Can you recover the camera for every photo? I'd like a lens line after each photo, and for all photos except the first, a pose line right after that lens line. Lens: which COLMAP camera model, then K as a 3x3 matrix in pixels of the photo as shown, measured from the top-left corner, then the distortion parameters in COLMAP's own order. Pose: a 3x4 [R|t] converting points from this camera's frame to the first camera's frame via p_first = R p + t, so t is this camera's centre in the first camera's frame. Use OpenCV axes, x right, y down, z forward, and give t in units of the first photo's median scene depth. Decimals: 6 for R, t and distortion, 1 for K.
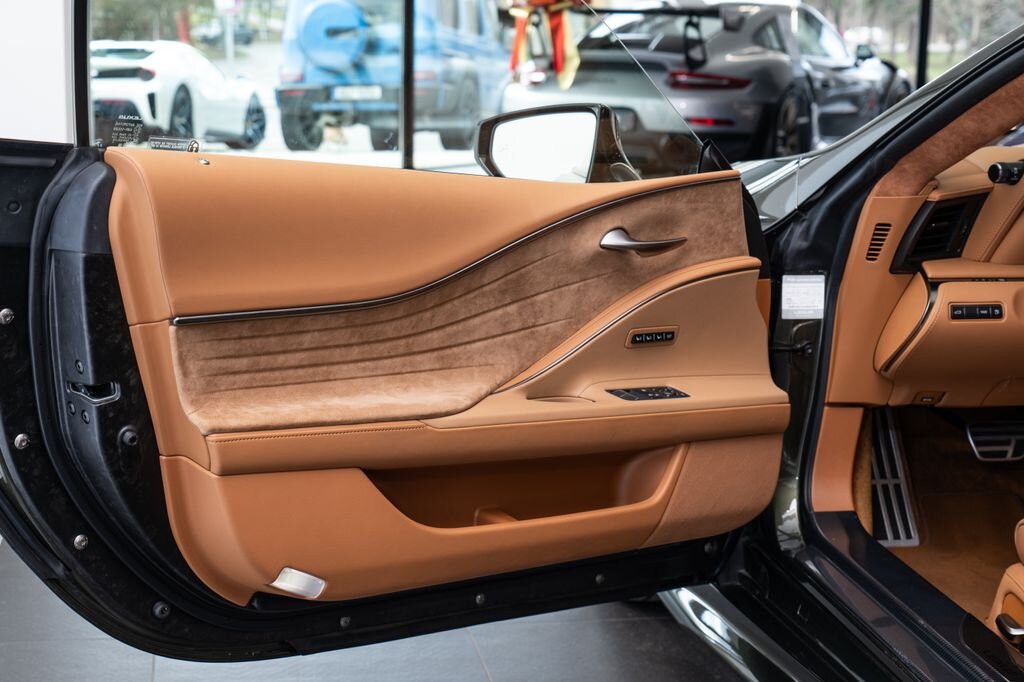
lens RADIAL K [[1815.9, 0, 511.2], [0, 1815.9, 380.5], [0, 0, 1]] dist [0.018797, -0.046922]
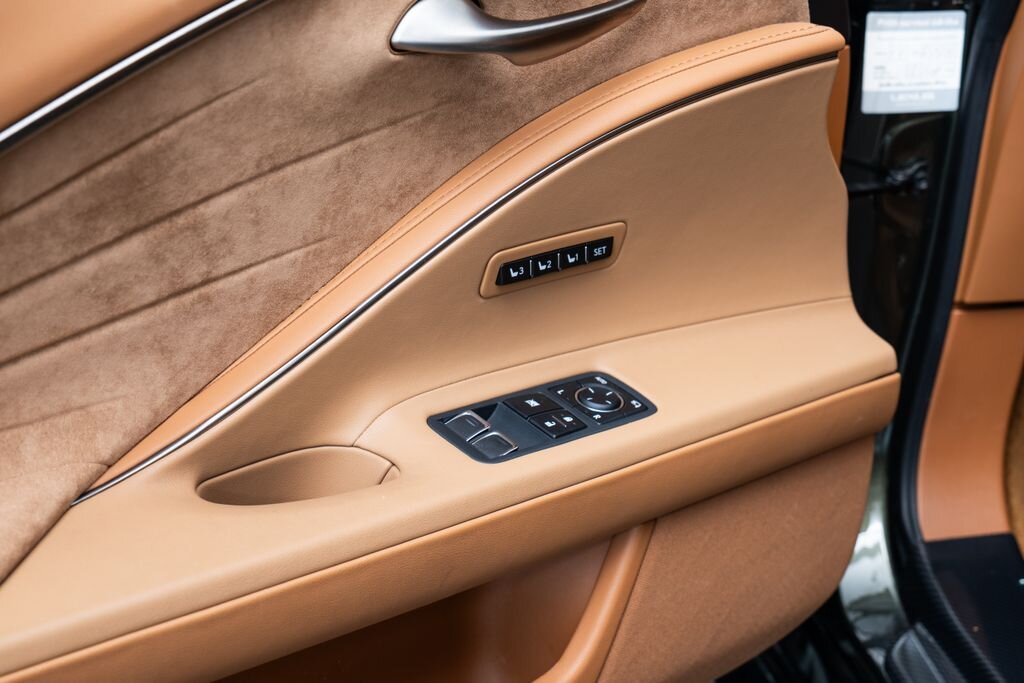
lens RADIAL K [[1915.5, 0, 512.0], [0, 1915.5, 341.5], [0, 0, 1]] dist [-0.005533, -0.093674]
pose [[0.999206, -0.024289, 0.031579, 0.055913], [0.016374, 0.972991, 0.230262, -0.097033], [-0.036319, -0.229562, 0.972616, 0.610825]]
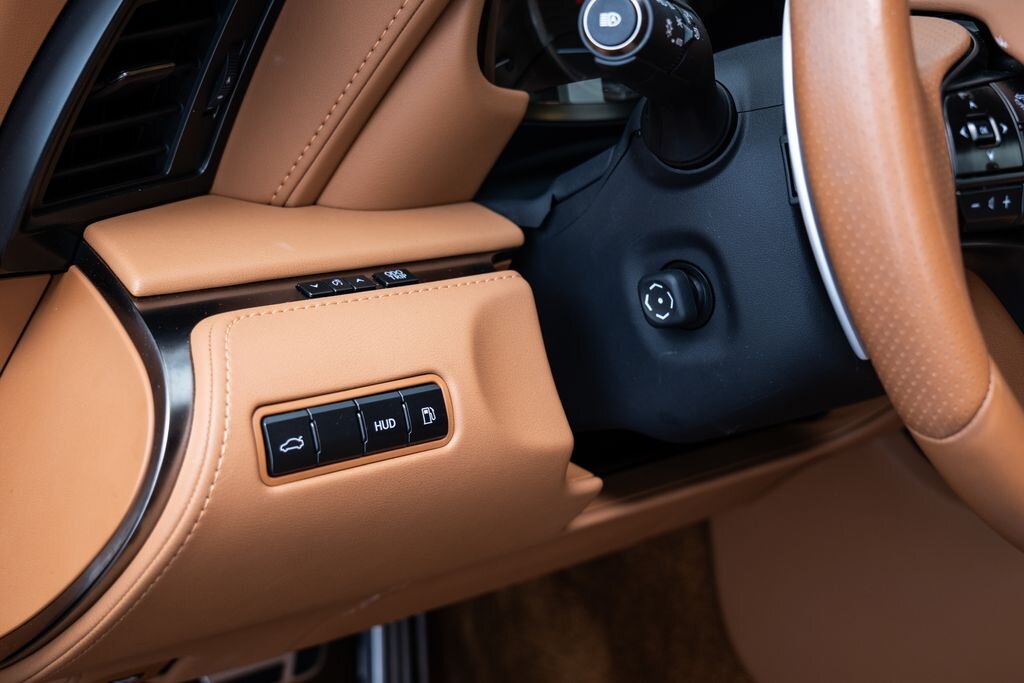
lens RADIAL K [[1620.0, 0, 512.0], [0, 1620.0, 341.5], [0, 0, 1]] dist [-0.022188, -0.028520]
pose [[0.836930, -0.117678, 0.534509, 0.163924], [0.086549, 0.992780, 0.083052, -0.066764], [-0.540423, -0.023248, 0.841073, 0.829083]]
